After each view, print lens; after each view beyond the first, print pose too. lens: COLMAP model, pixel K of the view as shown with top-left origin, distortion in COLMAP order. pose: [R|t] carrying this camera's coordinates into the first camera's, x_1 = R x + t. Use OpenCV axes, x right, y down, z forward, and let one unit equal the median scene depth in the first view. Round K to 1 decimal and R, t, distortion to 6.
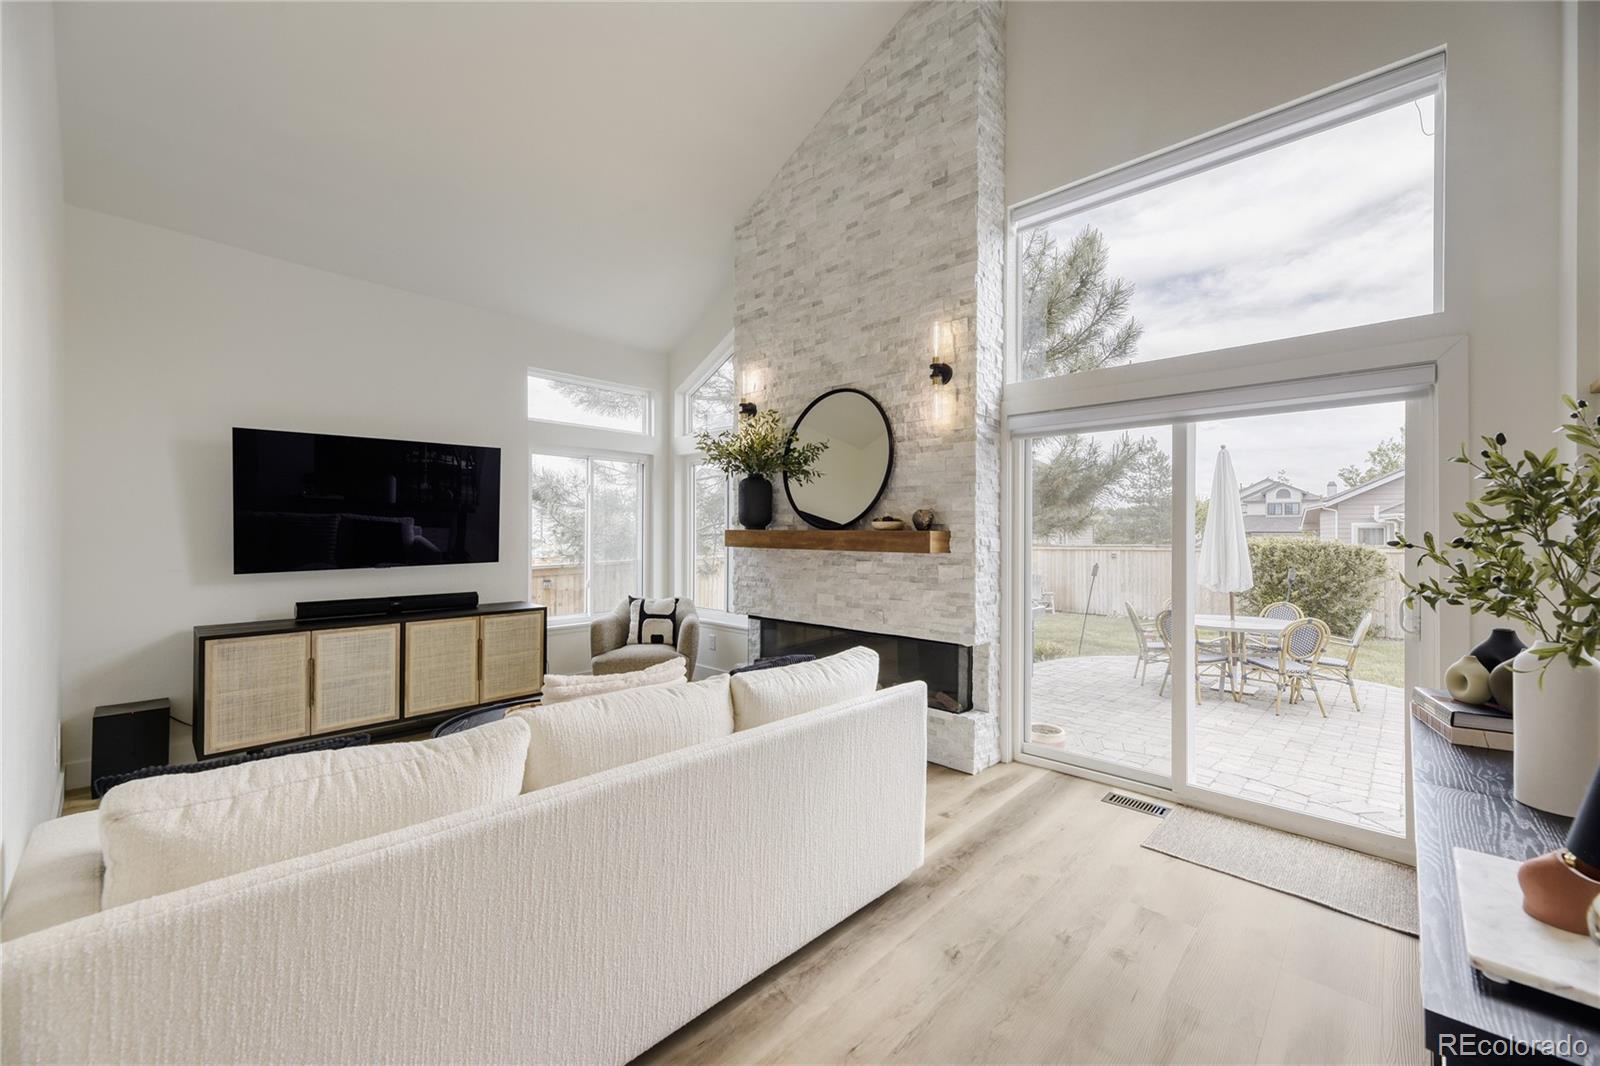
lens RADIAL K [[644.3, 0, 792.7], [0, 644.3, 532.0], [0, 0, 1]] dist [0.006292, -0.000360]
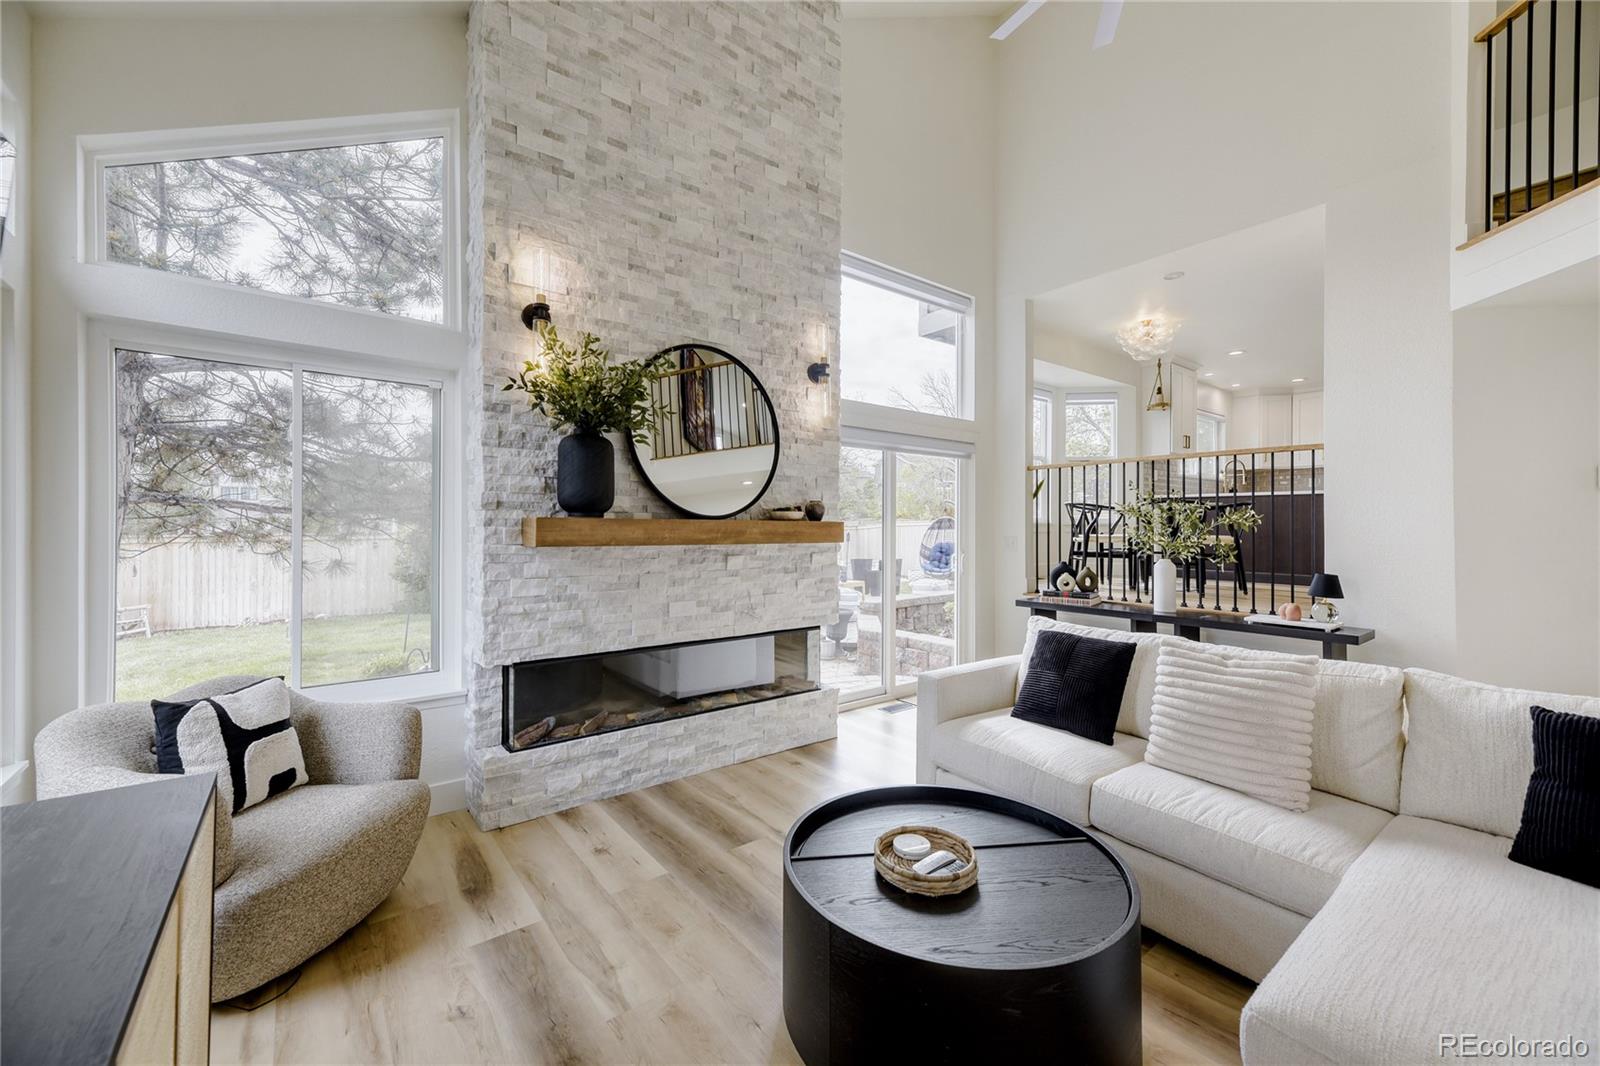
lens RADIAL K [[645.7, 0, 801.1], [0, 645.7, 519.4], [0, 0, 1]] dist [0.013900, -0.000175]
pose [[0.127951, 0.003914, 0.991773, -0.738507], [-0.005838, 0.999978, -0.003193, -0.001291], [-0.991763, -0.005381, 0.127971, 0.797893]]
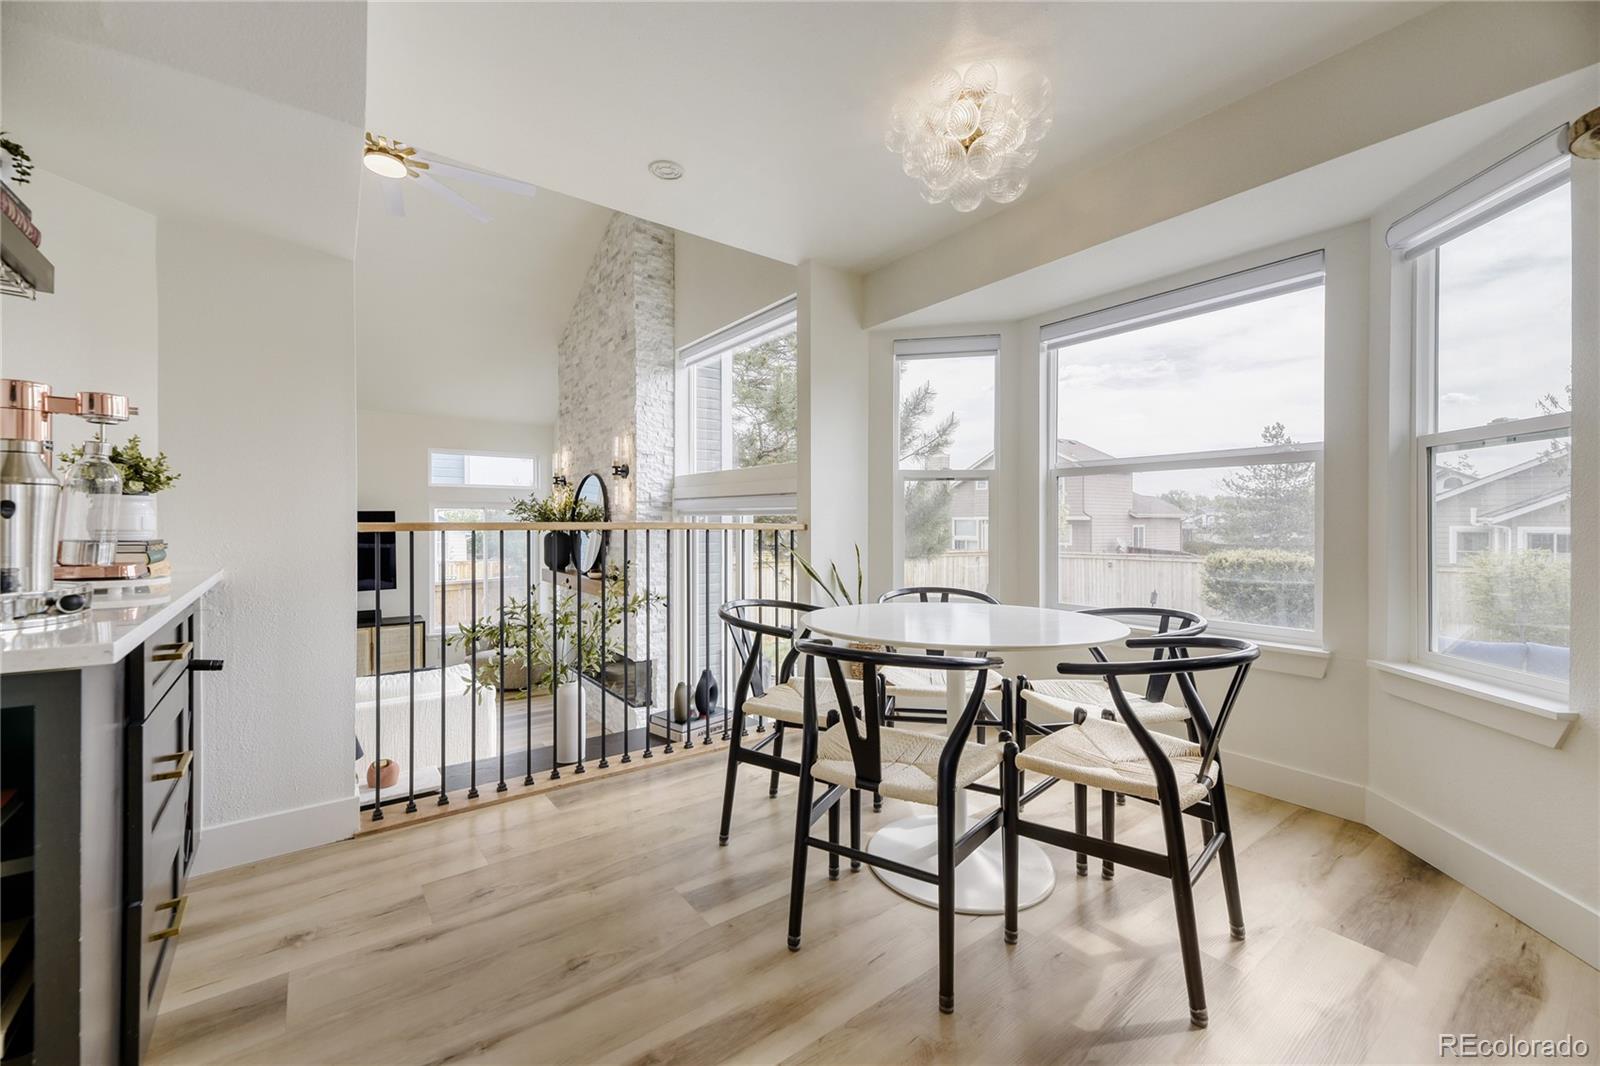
lens RADIAL K [[645.7, 0, 801.1], [0, 645.7, 519.4], [0, 0, 1]] dist [0.013900, -0.000175]
pose [[0.988293, 0.001361, -0.152564, 0.758391], [-0.002146, 0.999985, -0.004982, -0.119371], [0.152555, 0.005251, 0.988281, -0.323707]]
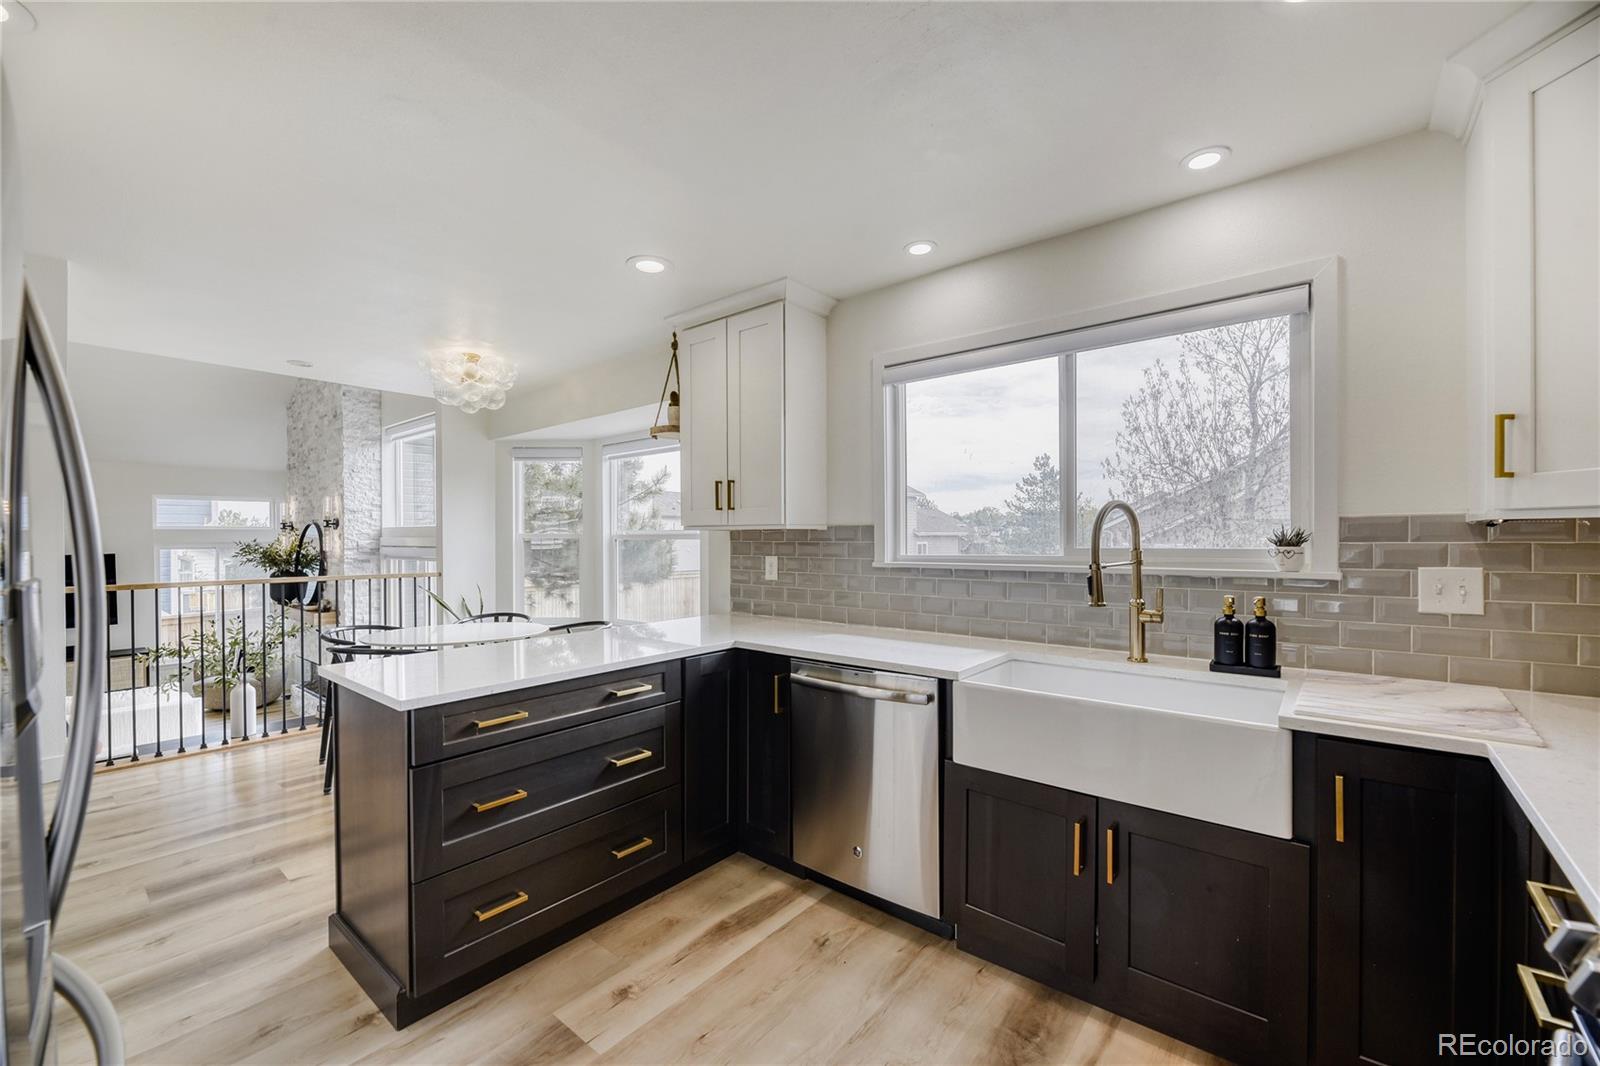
lens RADIAL K [[644.3, 0, 792.7], [0, 644.3, 532.0], [0, 0, 1]] dist [0.006292, -0.000360]
pose [[0.996399, -0.003903, 0.084702, 1.209052], [0.004858, 0.999927, -0.011080, -0.178027], [-0.084653, 0.011451, 0.996345, -0.797432]]
